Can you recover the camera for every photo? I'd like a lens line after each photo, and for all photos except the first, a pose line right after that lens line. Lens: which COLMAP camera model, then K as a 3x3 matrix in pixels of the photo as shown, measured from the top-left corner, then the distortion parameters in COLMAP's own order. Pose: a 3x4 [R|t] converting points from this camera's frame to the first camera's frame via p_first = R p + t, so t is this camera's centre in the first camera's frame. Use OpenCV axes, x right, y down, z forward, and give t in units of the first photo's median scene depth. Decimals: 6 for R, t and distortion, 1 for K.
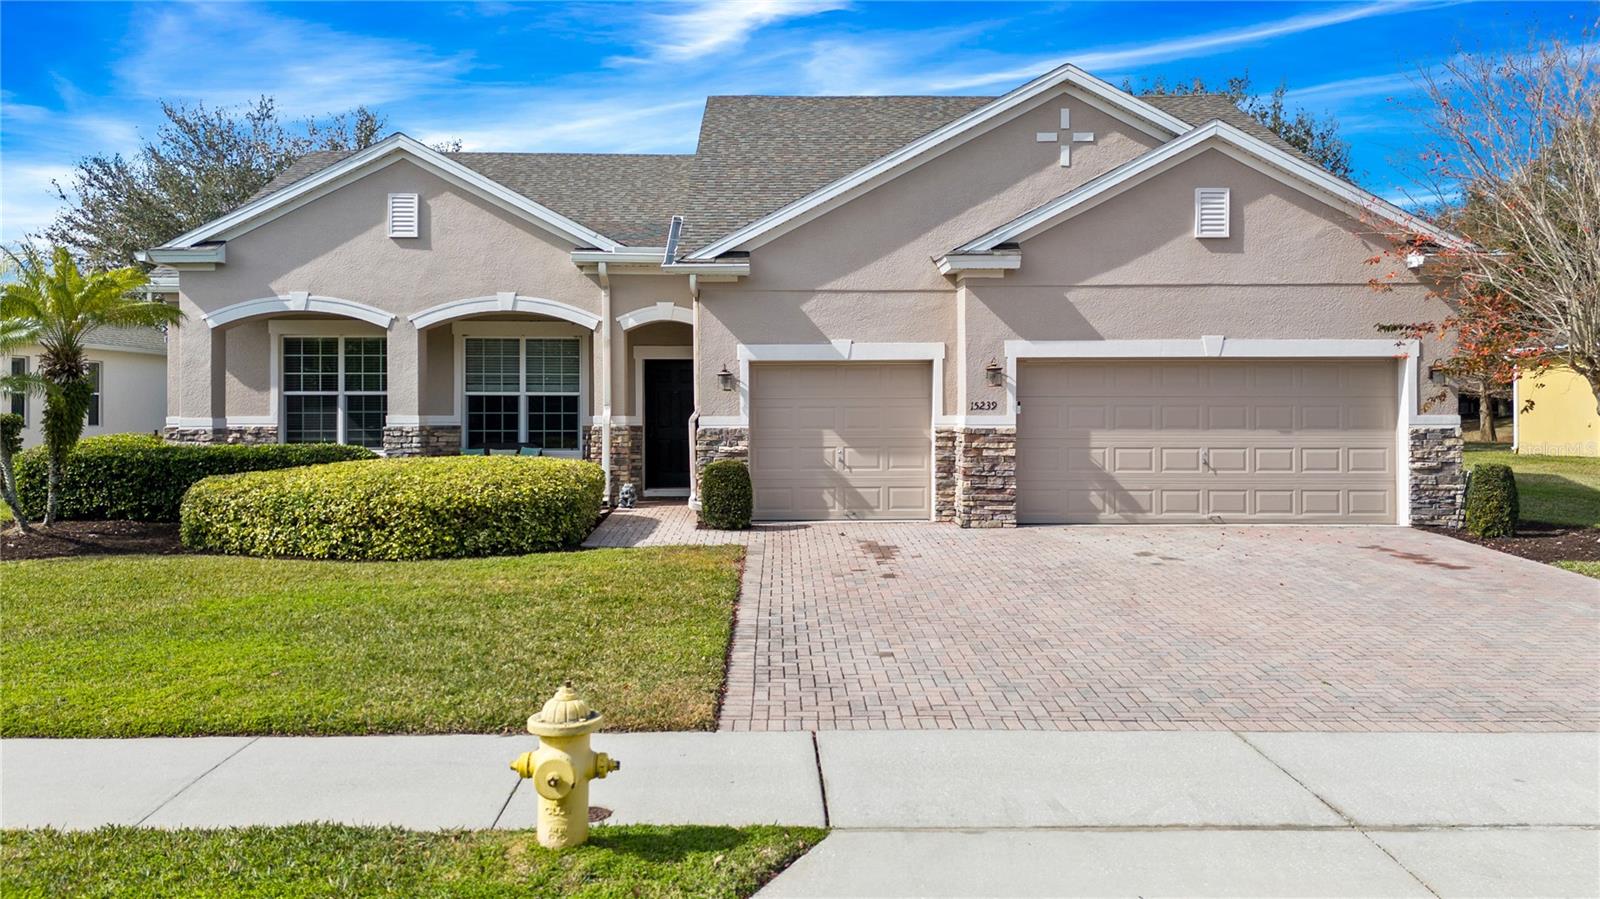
lens RADIAL K [[1182.4, 0, 800.5], [0, 1182.4, 424.8], [0, 0, 1]] dist [0.066070, -0.067497]
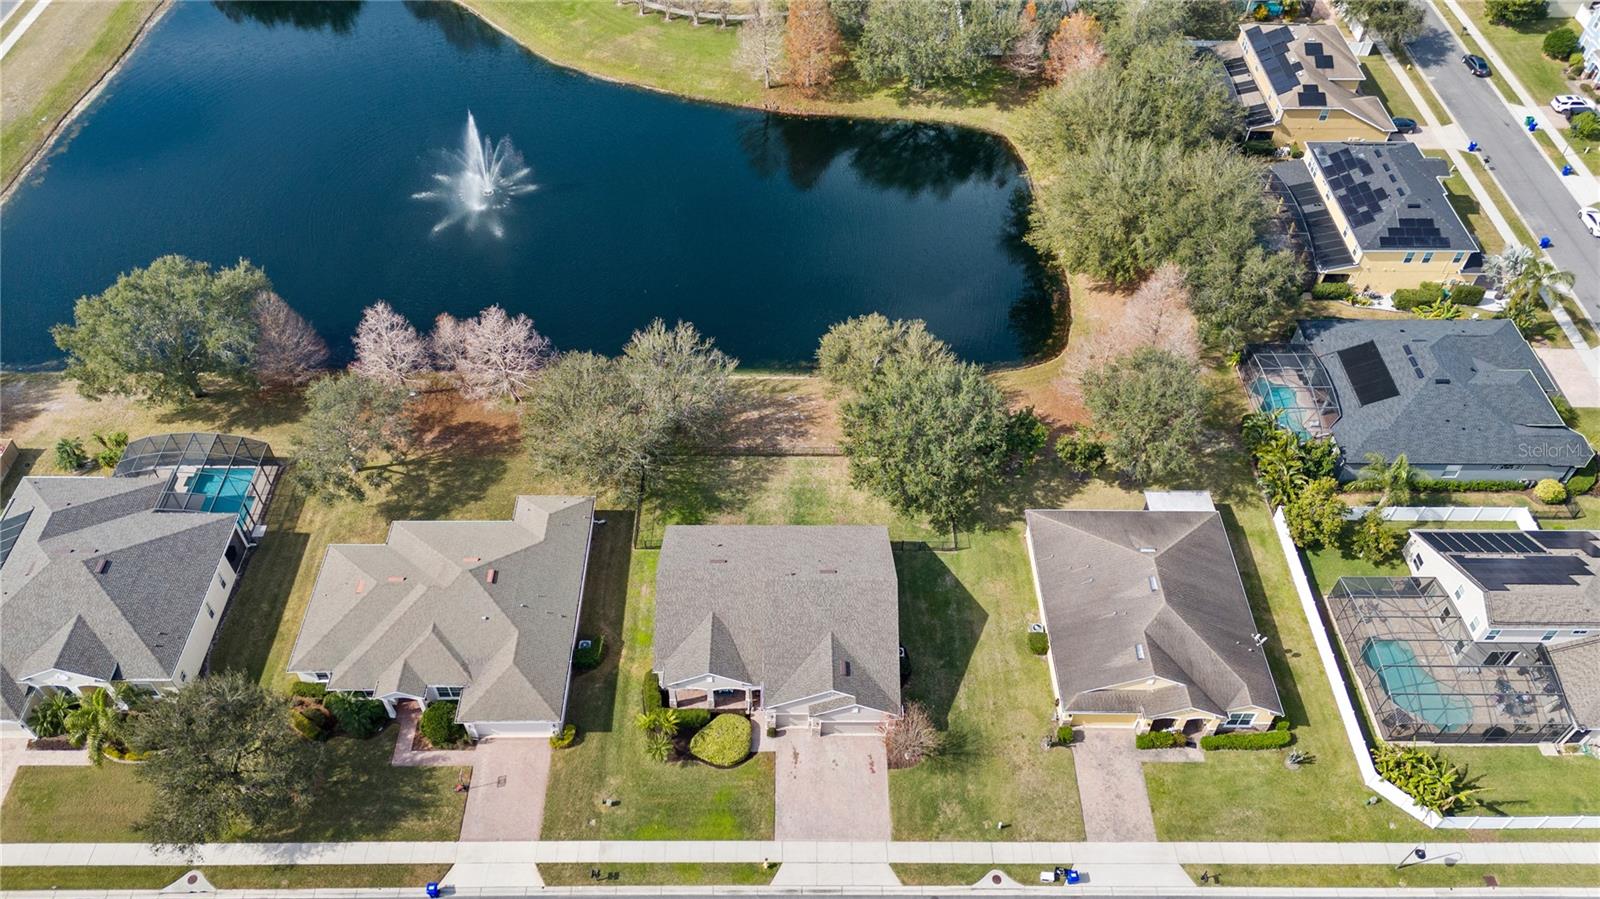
lens RADIAL K [[1171.7, 0, 800.0], [0, 1171.7, 449.5], [0, 0, 1]] dist [0.073513, -0.078155]
pose [[0.999760, 0.021648, -0.003459, 0.067817], [-0.012181, 0.679726, 0.733365, -5.239155], [0.018227, -0.733147, 0.679826, -1.975740]]
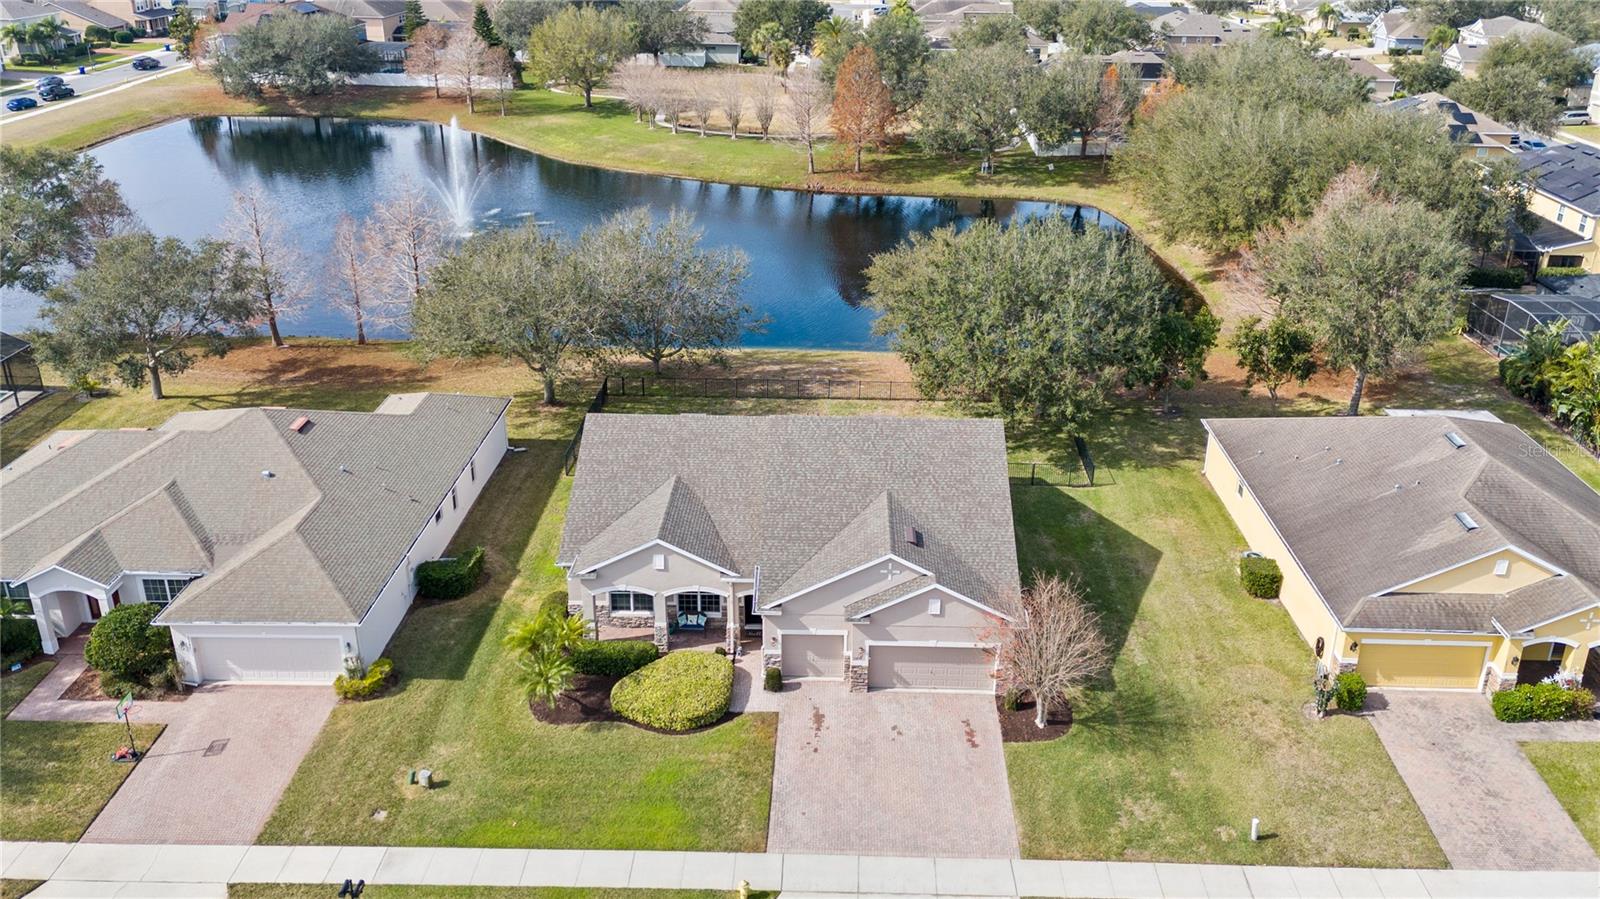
lens RADIAL K [[1195.2, 0, 841.9], [0, 1195.2, 363.0], [0, 0, 1]] dist [0.060131, -0.051051]
pose [[0.999347, 0.026958, -0.024044, 0.166117], [-0.016528, 0.933111, 0.359210, -1.818980], [0.032119, -0.358578, 0.932947, -1.594425]]
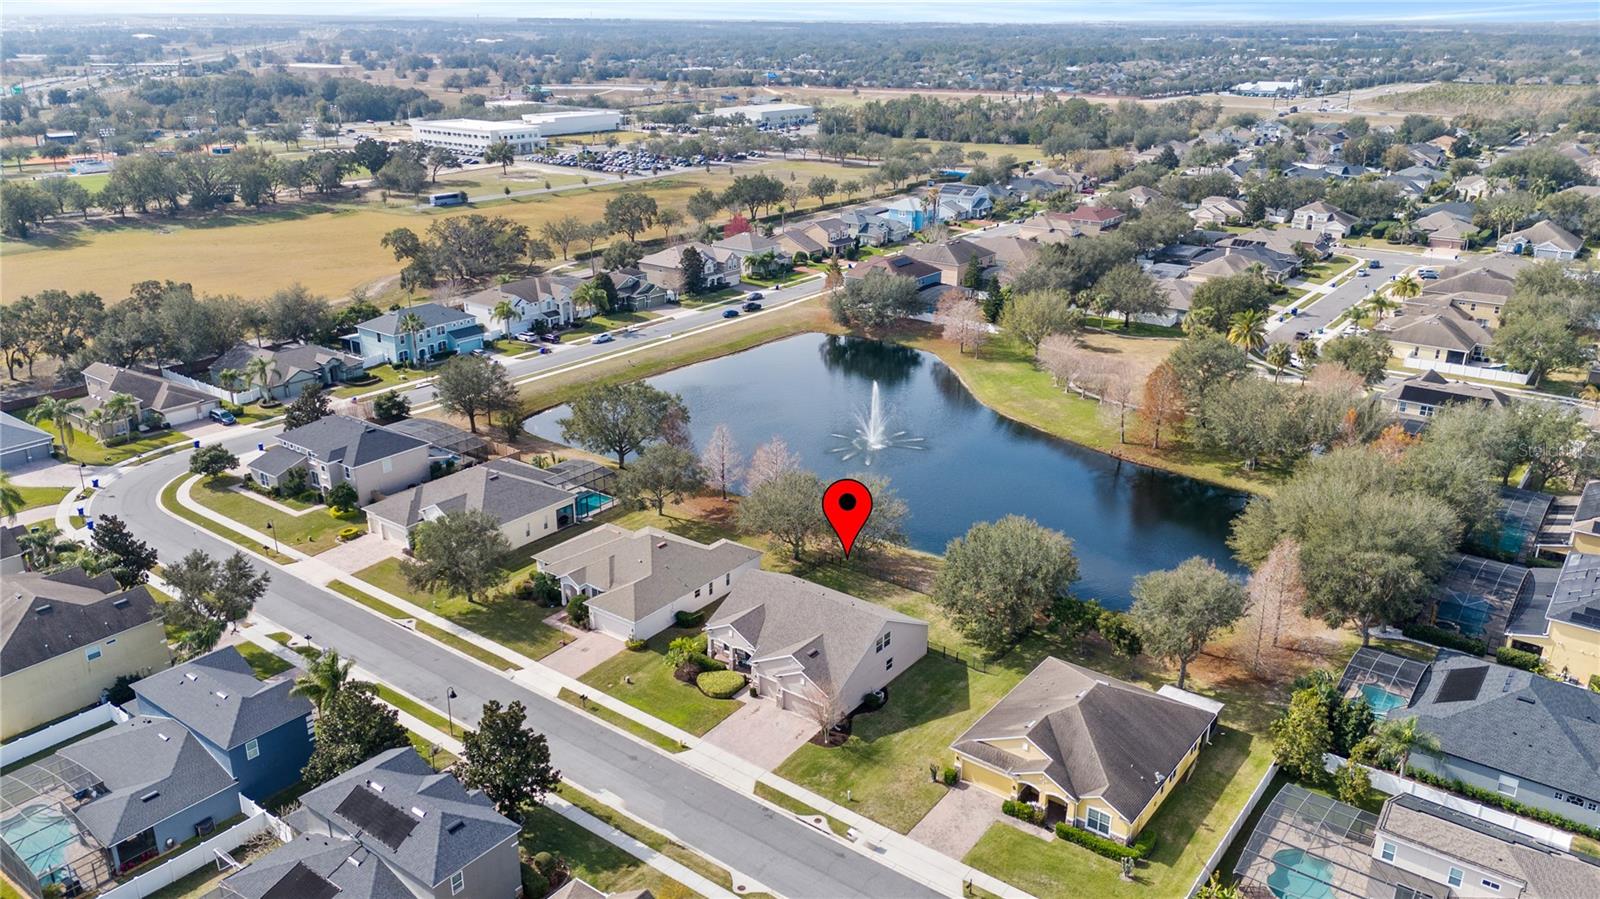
lens RADIAL K [[1171.7, 0, 800.0], [0, 1171.7, 449.5], [0, 0, 1]] dist [0.073513, -0.078155]
pose [[0.778747, 0.215599, -0.589126, 4.299435], [-0.007709, 0.942307, 0.334660, -3.950405], [0.627291, -0.256074, 0.735481, -3.983304]]
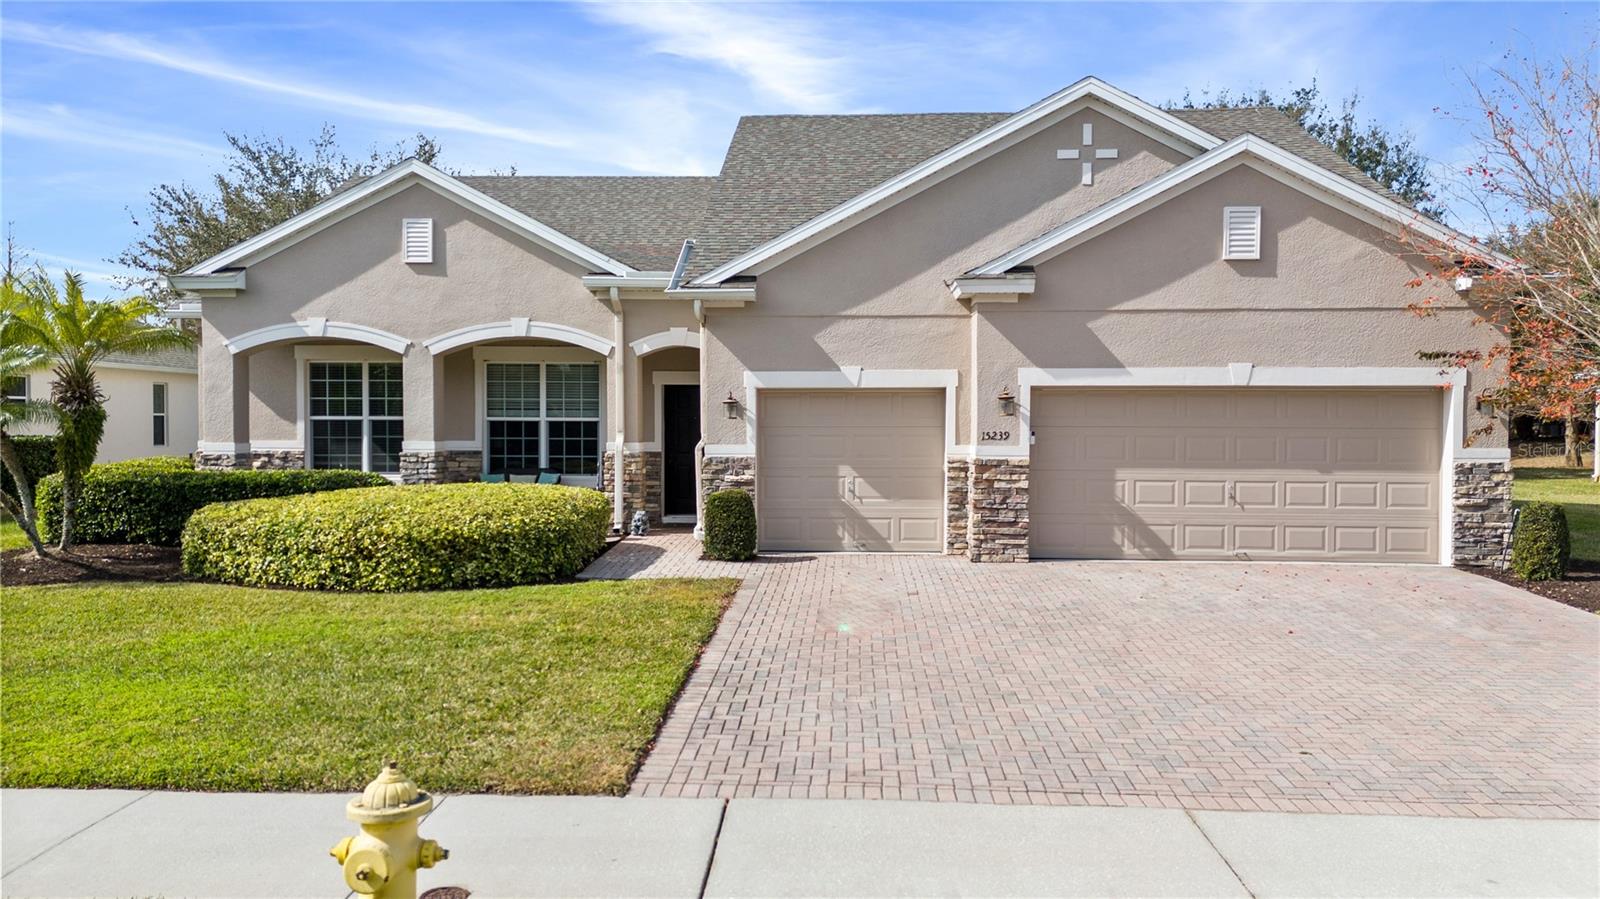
lens RADIAL K [[1164.3, 0, 800.2], [0, 1164.3, 468.7], [0, 0, 1]] dist [0.074704, -0.085108]
pose [[0.997785, 0.006679, -0.066184, 0.058561], [-0.005160, 0.999720, 0.023091, -0.010580], [0.066319, -0.022698, 0.997540, 0.041570]]
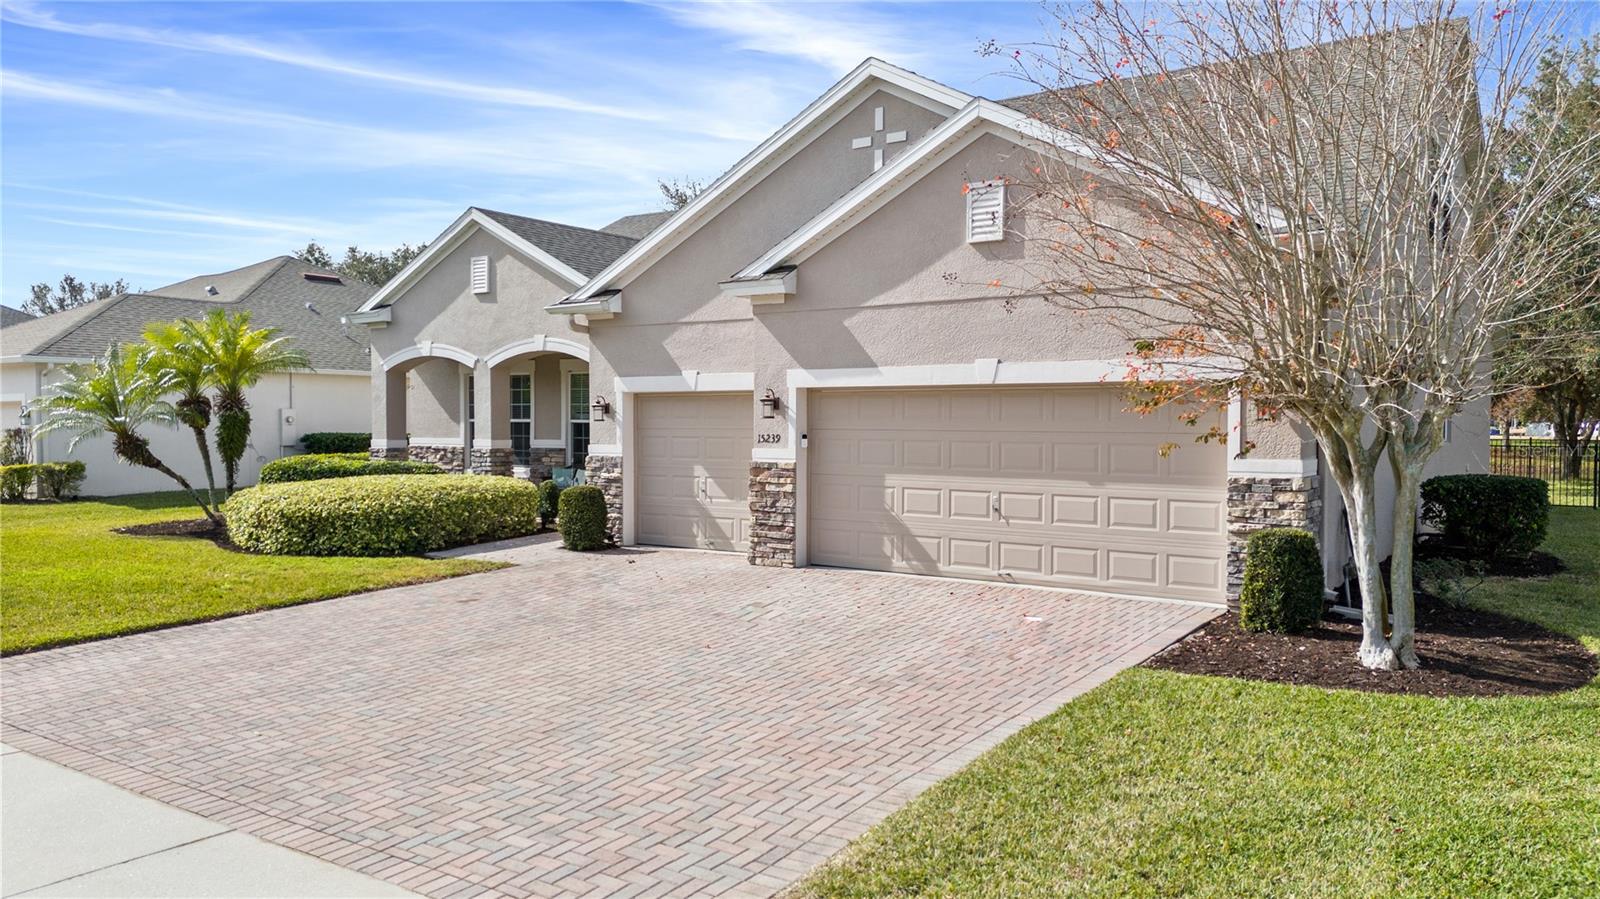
lens RADIAL K [[1164.3, 0, 800.2], [0, 1164.3, 468.7], [0, 0, 1]] dist [0.074704, -0.085108]
pose [[0.806524, 0.027687, -0.590552, 0.724645], [-0.013190, 0.999497, 0.028847, -0.019190], [0.591054, -0.015477, 0.806484, 0.255297]]
